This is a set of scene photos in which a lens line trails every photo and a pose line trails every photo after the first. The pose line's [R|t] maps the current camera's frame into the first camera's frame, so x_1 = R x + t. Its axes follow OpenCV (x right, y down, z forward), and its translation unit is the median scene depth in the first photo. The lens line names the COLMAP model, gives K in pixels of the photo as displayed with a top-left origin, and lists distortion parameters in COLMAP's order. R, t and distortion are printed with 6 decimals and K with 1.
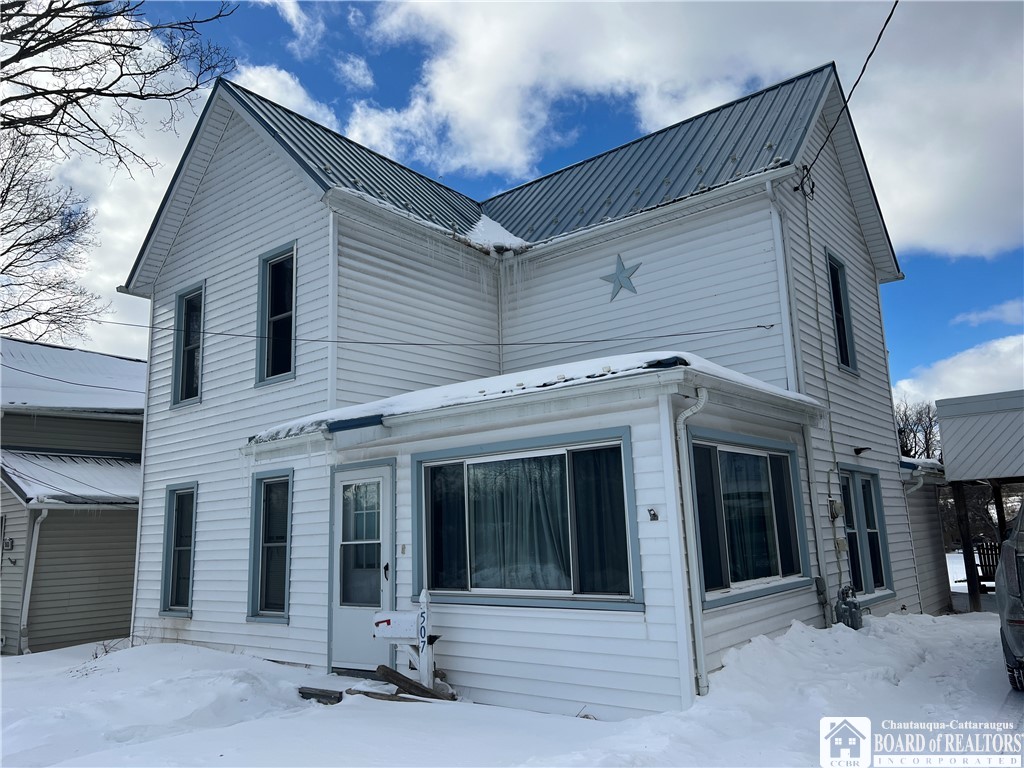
lens RADIAL K [[785.9, 0, 512.0], [0, 785.9, 384.0], [0, 0, 1]] dist [0.012870, -0.000887]
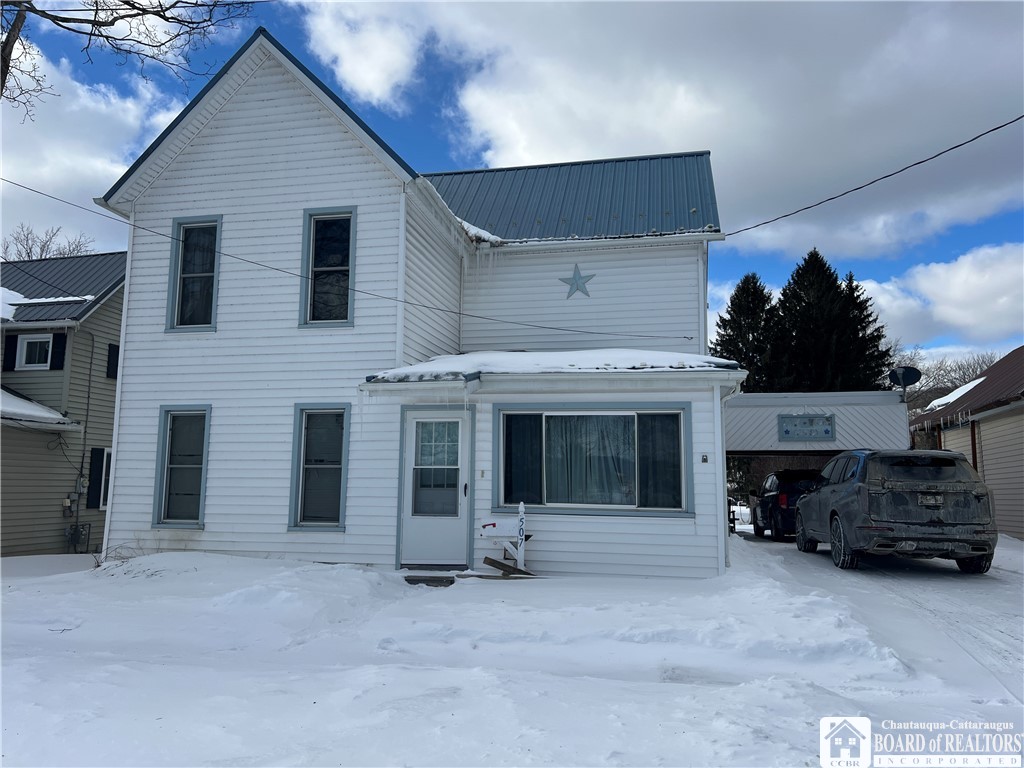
lens RADIAL K [[783.2, 0, 515.9], [0, 783.2, 384.6], [0, 0, 1]] dist [0.059296, -0.076704]
pose [[0.884288, 0.103780, 0.455263, -0.673727], [-0.130018, 0.991155, 0.026604, 0.017459], [-0.448475, -0.082718, 0.889960, -0.180934]]
